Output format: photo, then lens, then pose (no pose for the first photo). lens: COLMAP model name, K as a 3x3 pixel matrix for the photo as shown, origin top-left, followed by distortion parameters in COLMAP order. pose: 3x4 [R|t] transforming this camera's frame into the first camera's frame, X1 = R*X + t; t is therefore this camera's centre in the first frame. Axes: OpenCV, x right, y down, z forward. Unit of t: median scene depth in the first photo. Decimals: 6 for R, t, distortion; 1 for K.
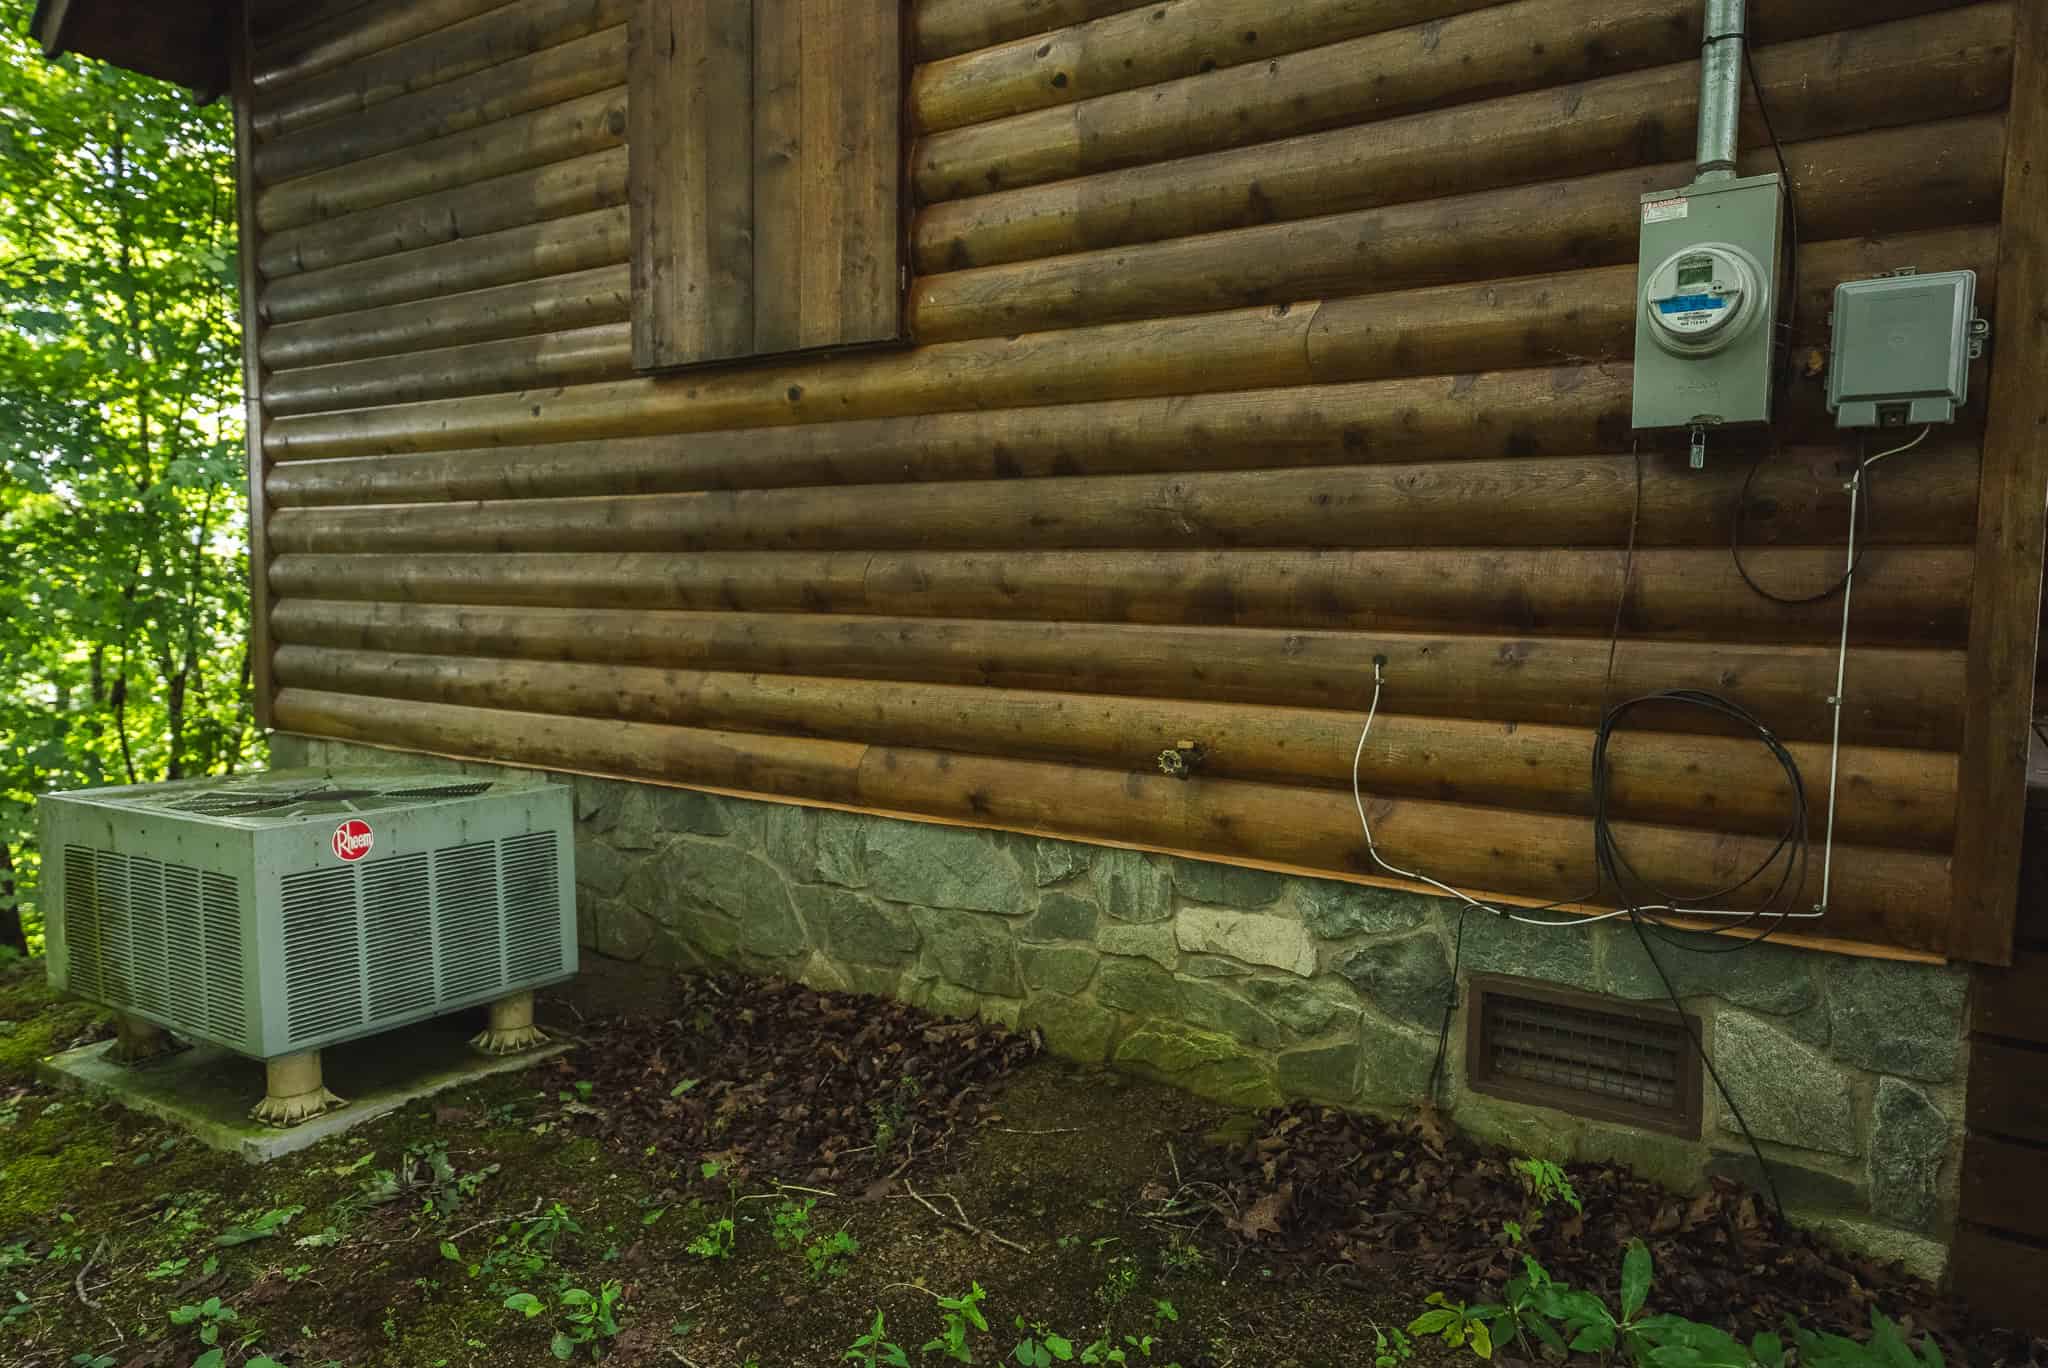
lens RADIAL K [[1360.7, 0, 1032.4], [0, 1360.7, 679.5], [0, 0, 1]] dist [0.036205, -0.004699]
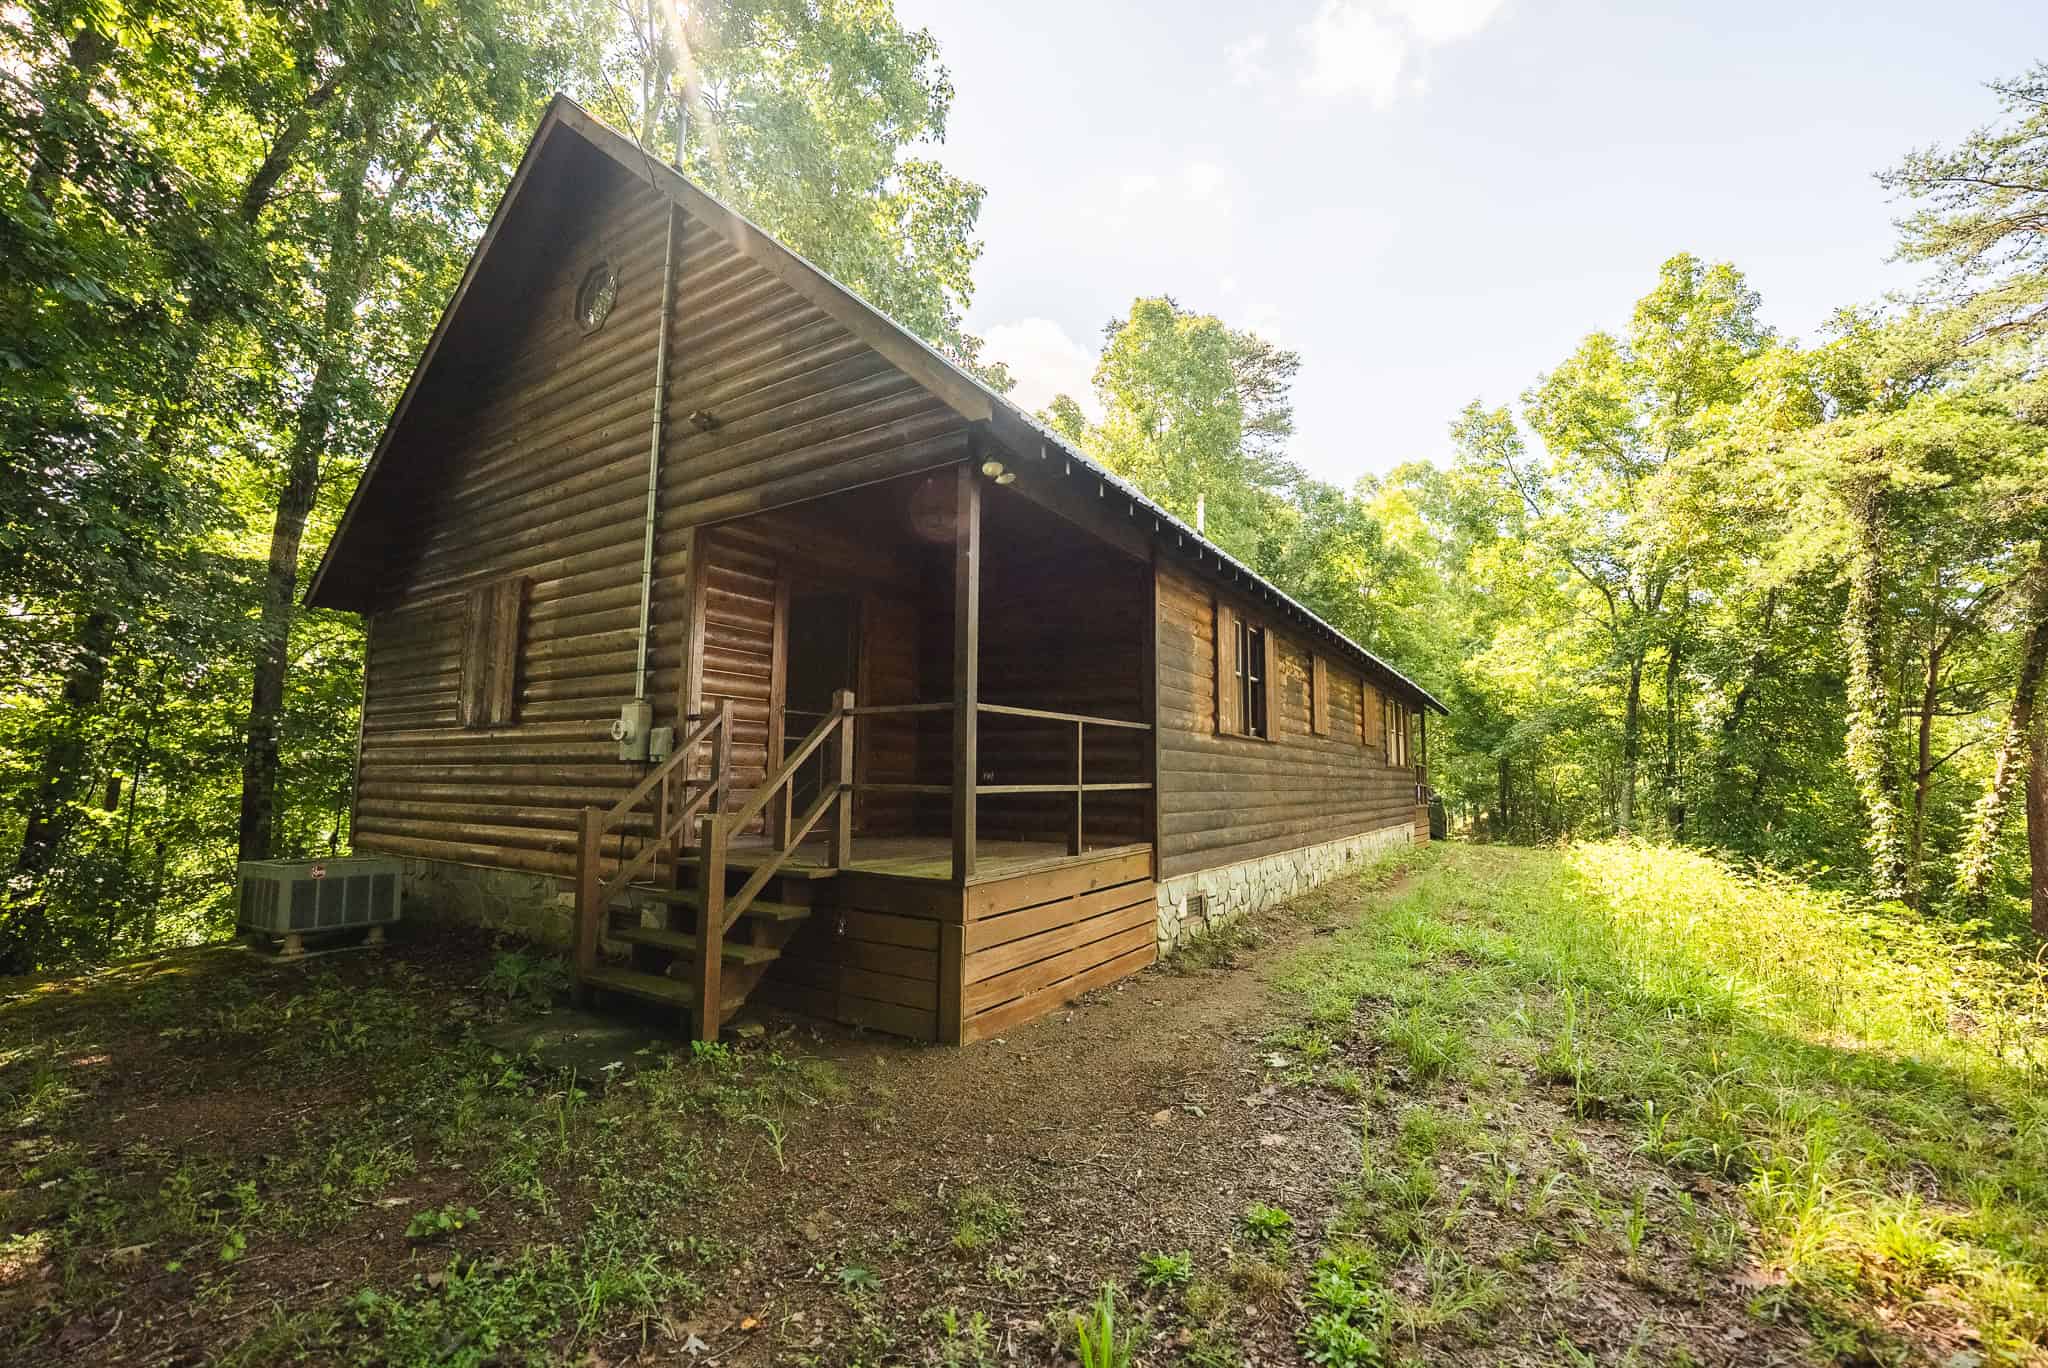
lens RADIAL K [[838.5, 0, 1043.4], [0, 838.5, 691.0], [0, 0, 1]] dist [-0.035049, 0.006368]
pose [[0.998875, 0.002836, 0.047332, 1.937090], [0.005627, 0.984066, -0.177713, 0.074242], [-0.047082, 0.177780, 0.982943, -1.862410]]
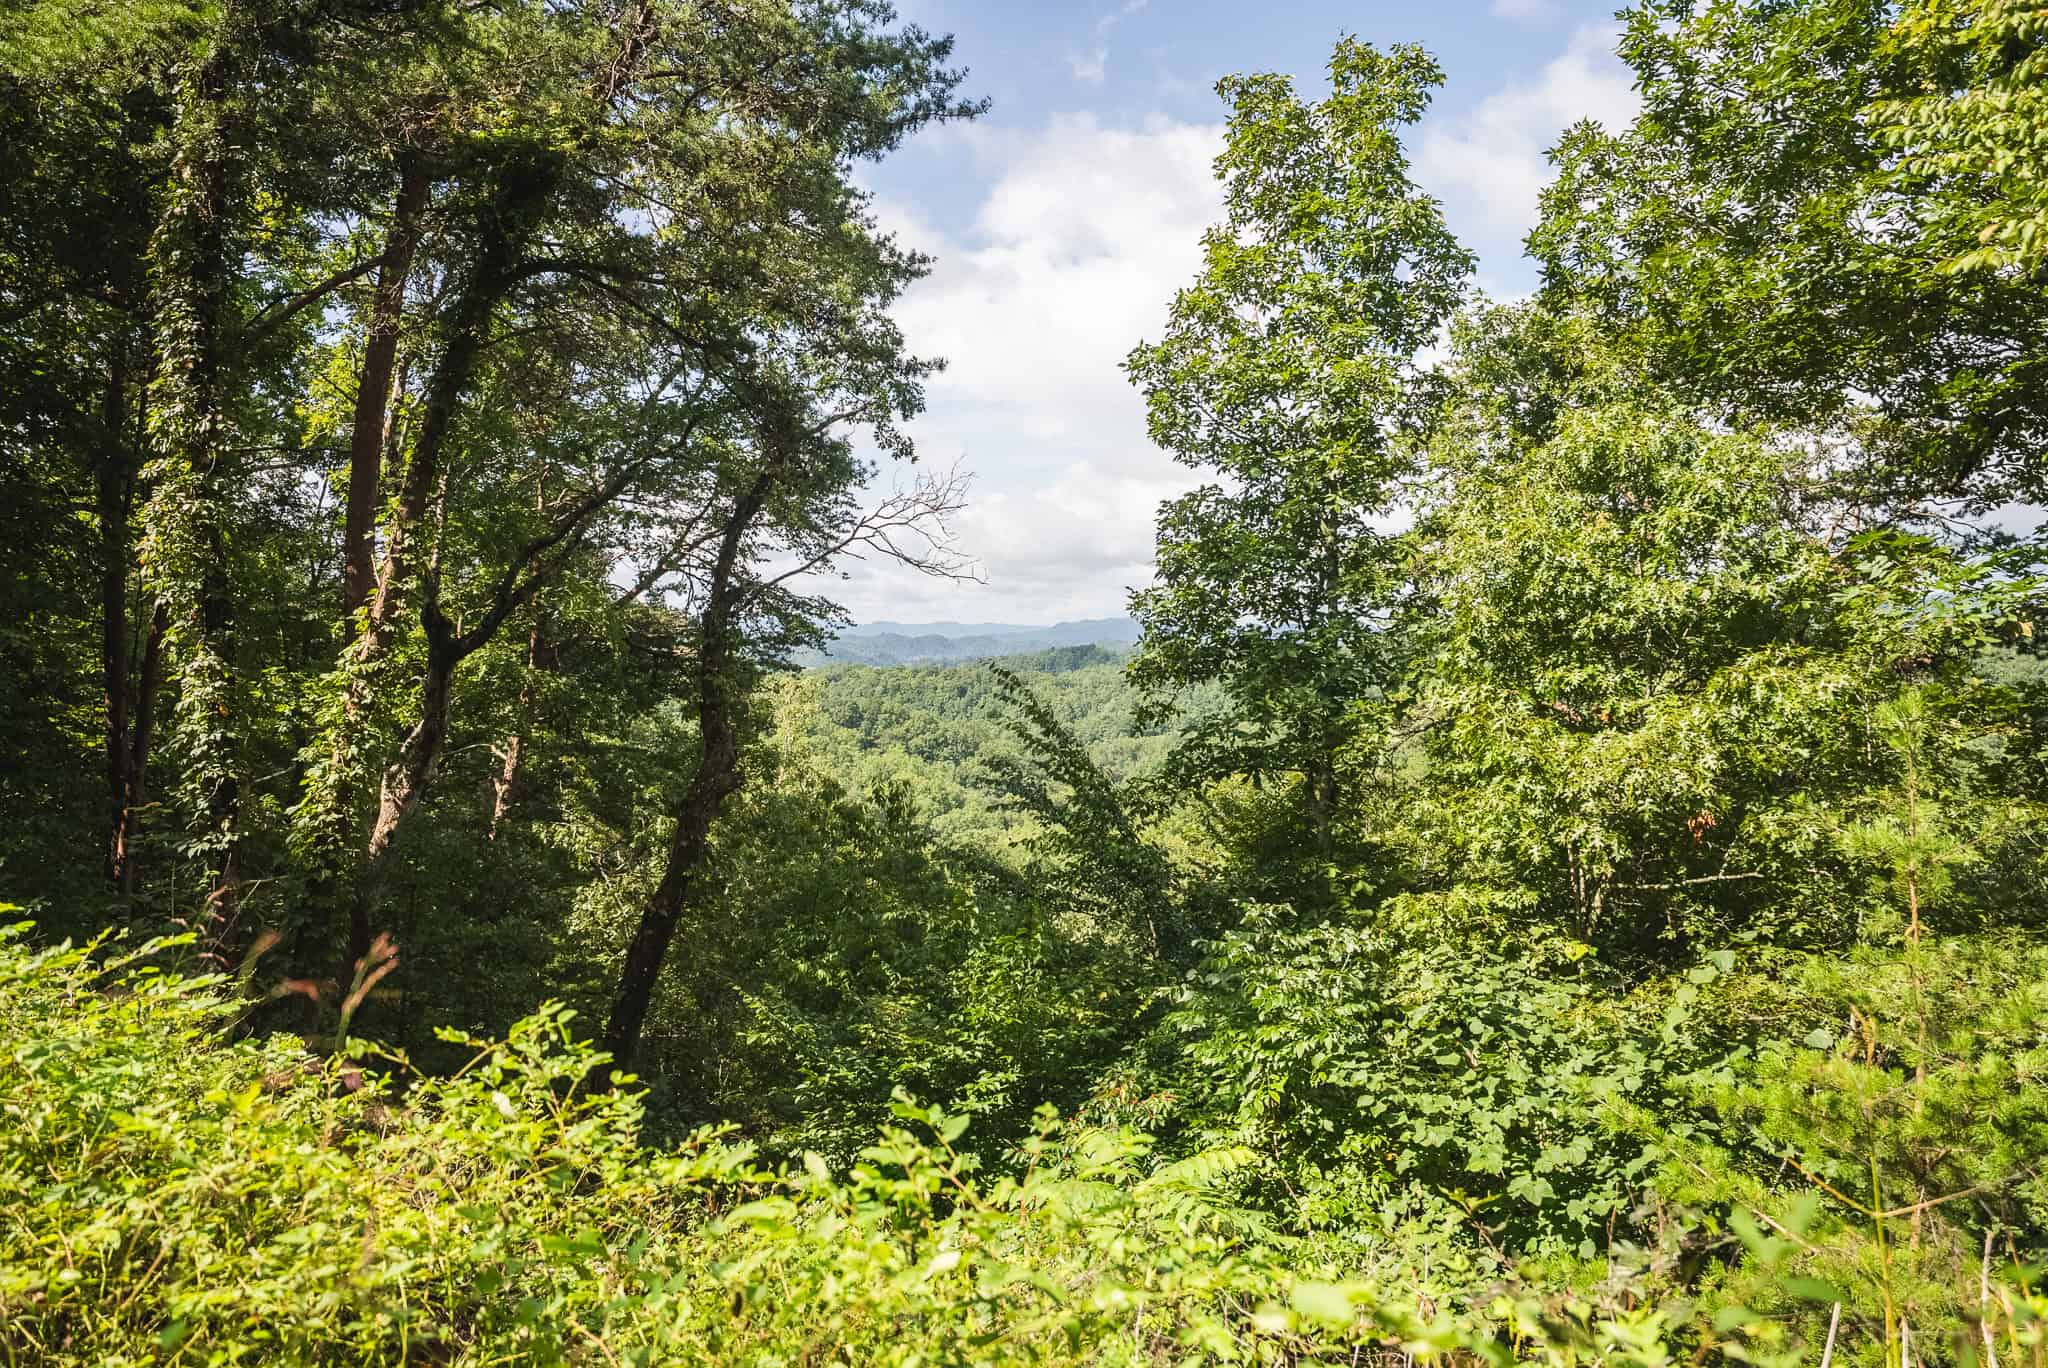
lens RADIAL K [[1360.7, 0, 1032.4], [0, 1360.7, 679.5], [0, 0, 1]] dist [0.036205, -0.004699]
pose [[0.058344, -0.045467, 0.997261, 3.968823], [0.067466, 0.996858, 0.041502, -0.080751], [-0.996014, 0.064859, 0.061228, 0.977211]]
